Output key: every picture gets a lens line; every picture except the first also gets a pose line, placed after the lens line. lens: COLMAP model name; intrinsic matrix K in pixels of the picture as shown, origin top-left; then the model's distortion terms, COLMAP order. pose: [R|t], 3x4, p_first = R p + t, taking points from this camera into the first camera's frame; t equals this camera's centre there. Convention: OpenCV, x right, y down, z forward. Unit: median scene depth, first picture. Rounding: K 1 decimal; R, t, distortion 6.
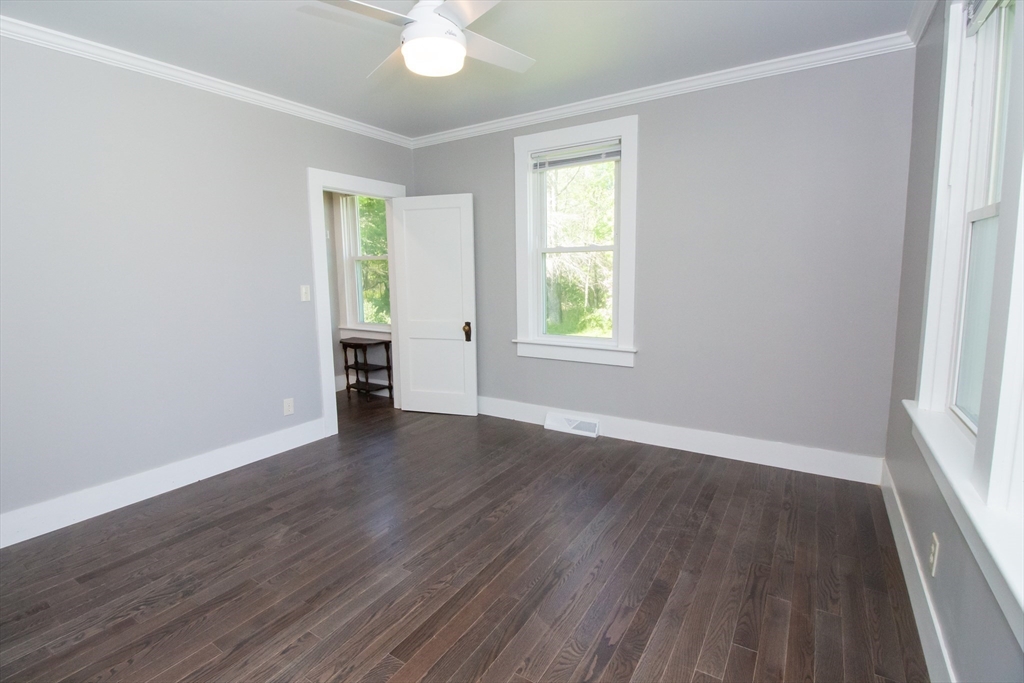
lens RADIAL K [[473.2, 0, 508.4], [0, 473.2, 335.7], [0, 0, 1]] dist [-0.000432, -0.014021]
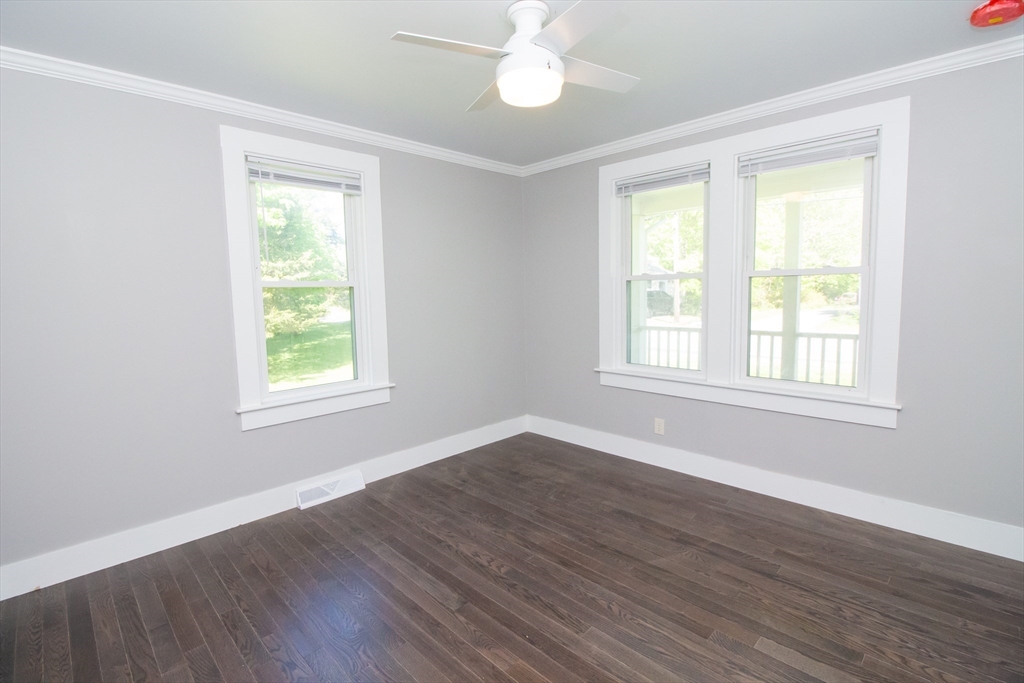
lens RADIAL K [[469.1, 0, 501.7], [0, 469.1, 339.9], [0, 0, 1]] dist [0.000006, -0.012947]
pose [[0.225322, -0.089284, 0.970185, -0.800821], [0.145891, 0.987657, 0.057009, -0.107958], [-0.963299, 0.128696, 0.235567, 0.635697]]
